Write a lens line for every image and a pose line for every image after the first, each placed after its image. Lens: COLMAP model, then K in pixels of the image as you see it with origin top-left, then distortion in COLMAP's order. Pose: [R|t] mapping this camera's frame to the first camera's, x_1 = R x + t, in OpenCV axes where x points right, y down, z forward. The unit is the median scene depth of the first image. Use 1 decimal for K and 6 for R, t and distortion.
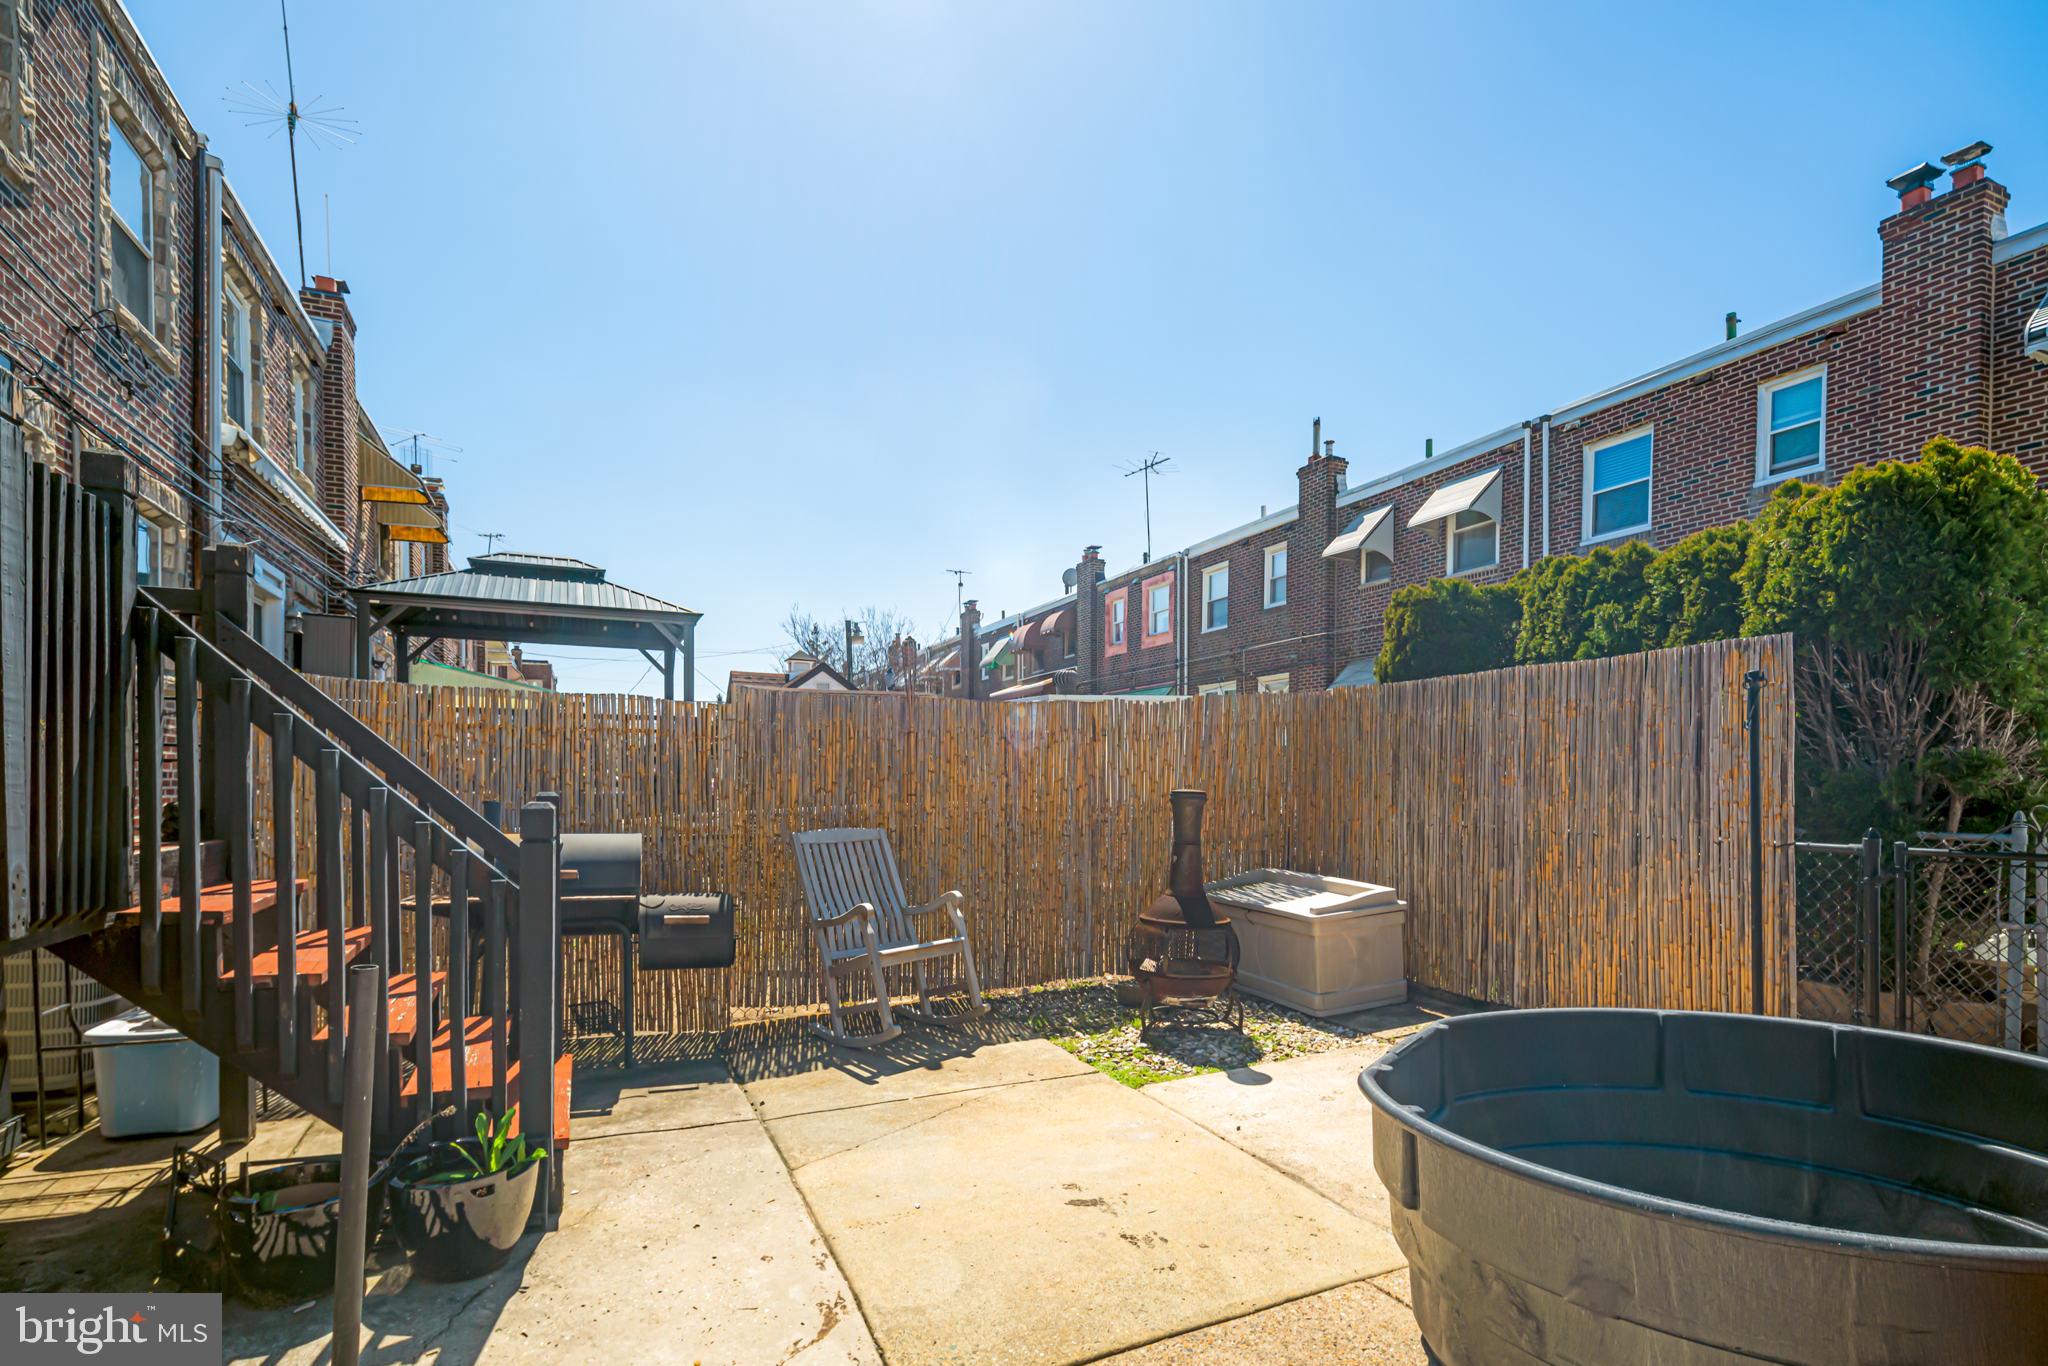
lens RADIAL K [[1013.2, 0, 1023.7], [0, 1013.2, 798.0], [0, 0, 1]] dist [0.000383, -0.002513]
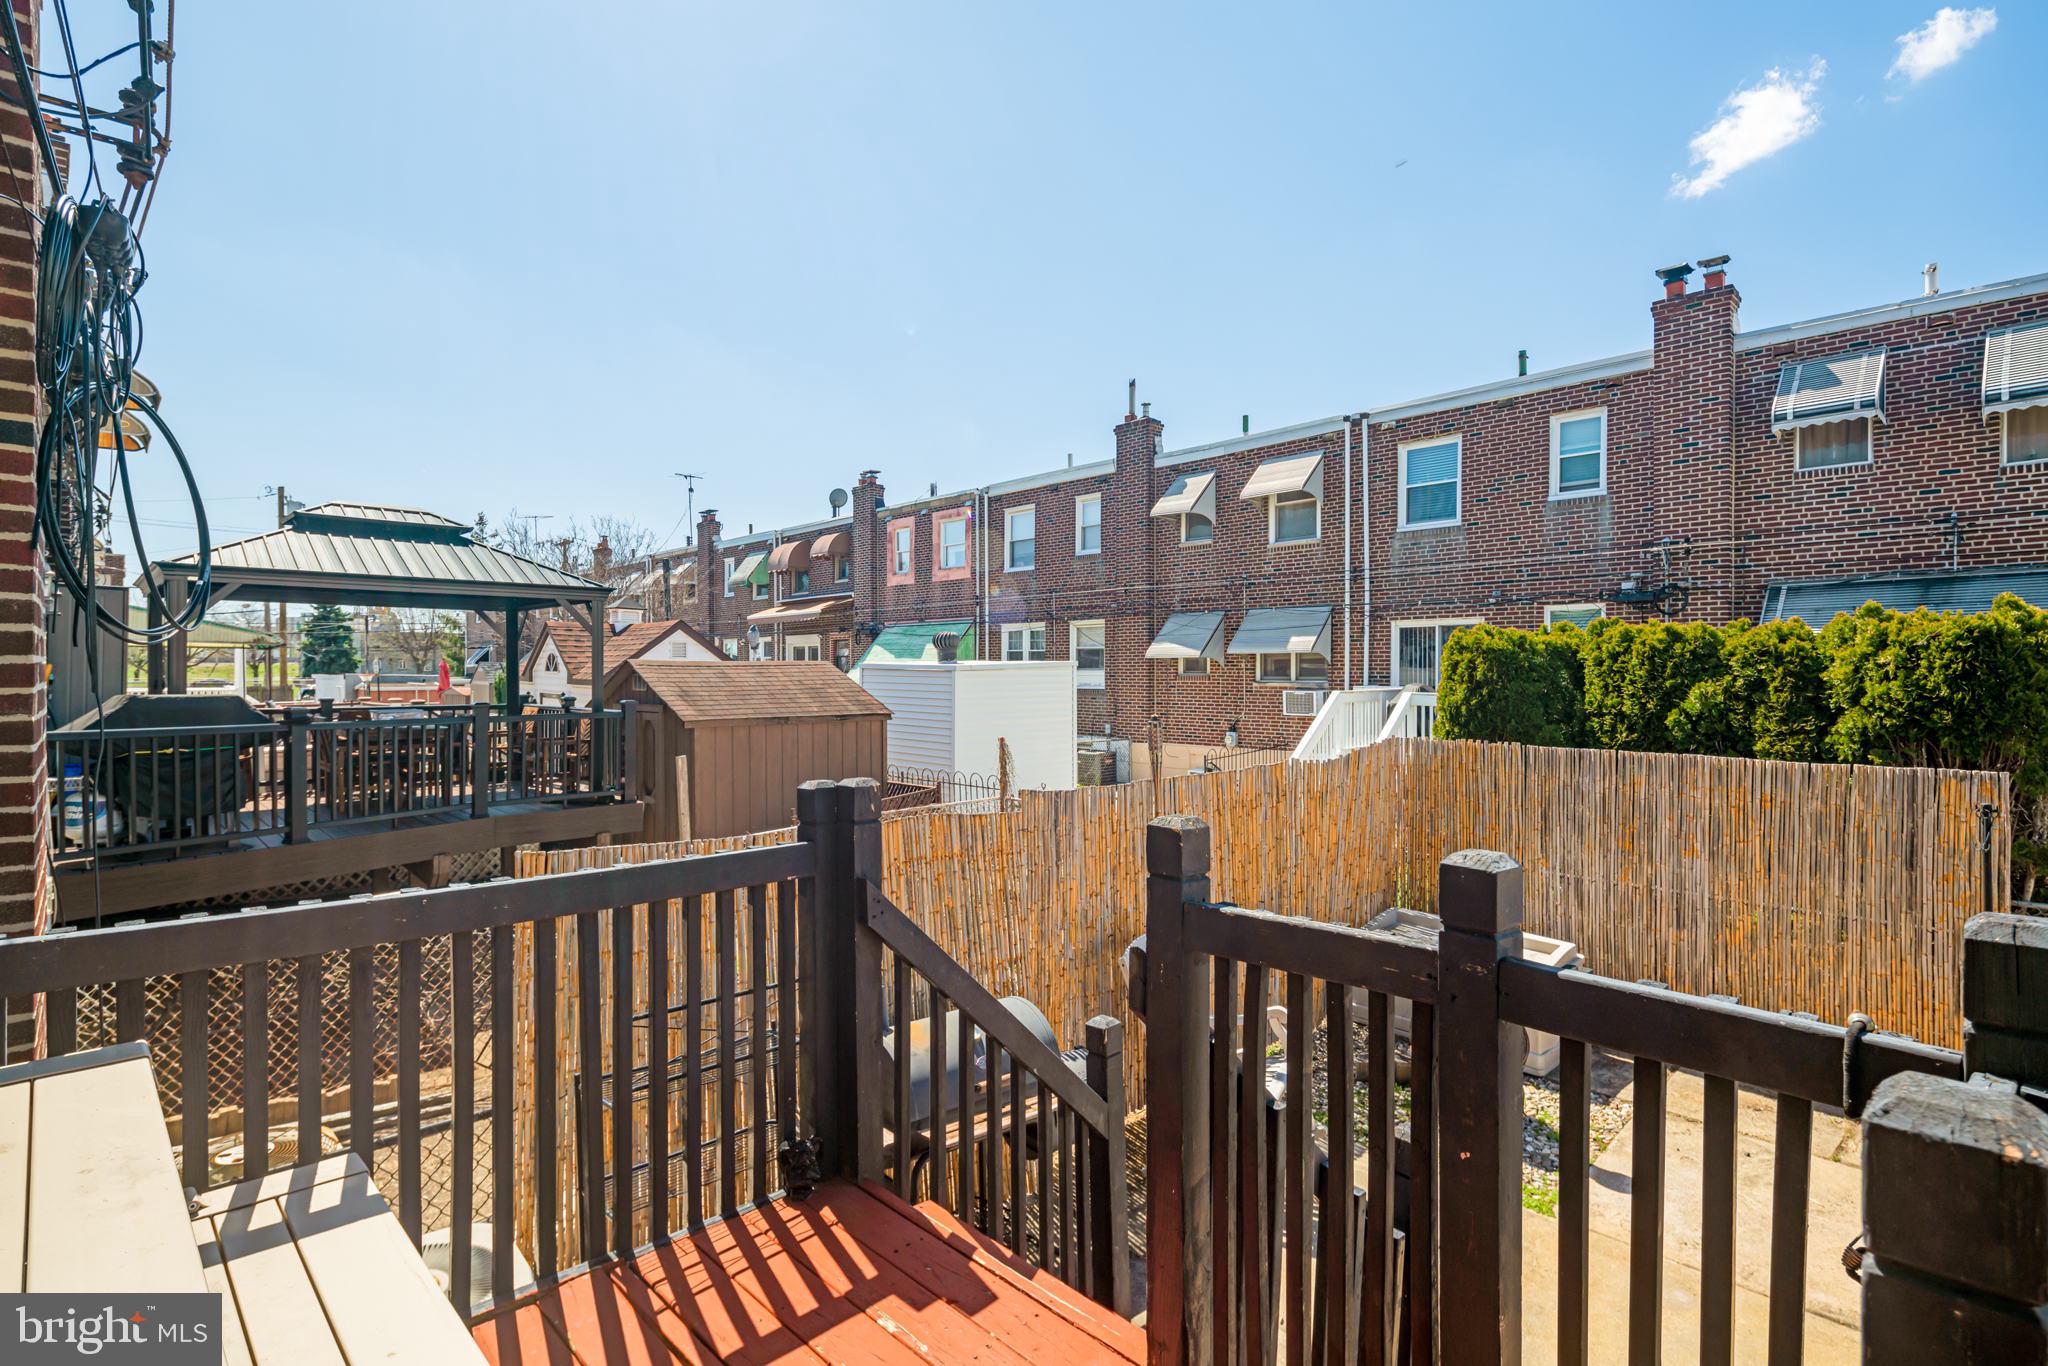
lens RADIAL K [[1011.1, 0, 1050.0], [0, 1011.1, 686.1], [0, 0, 1]] dist [0.001079, -0.002284]
pose [[0.941008, -0.009040, 0.338263, -0.198774], [0.011070, 0.999930, -0.004073, -0.070876], [-0.338203, 0.007577, 0.941043, 0.056499]]
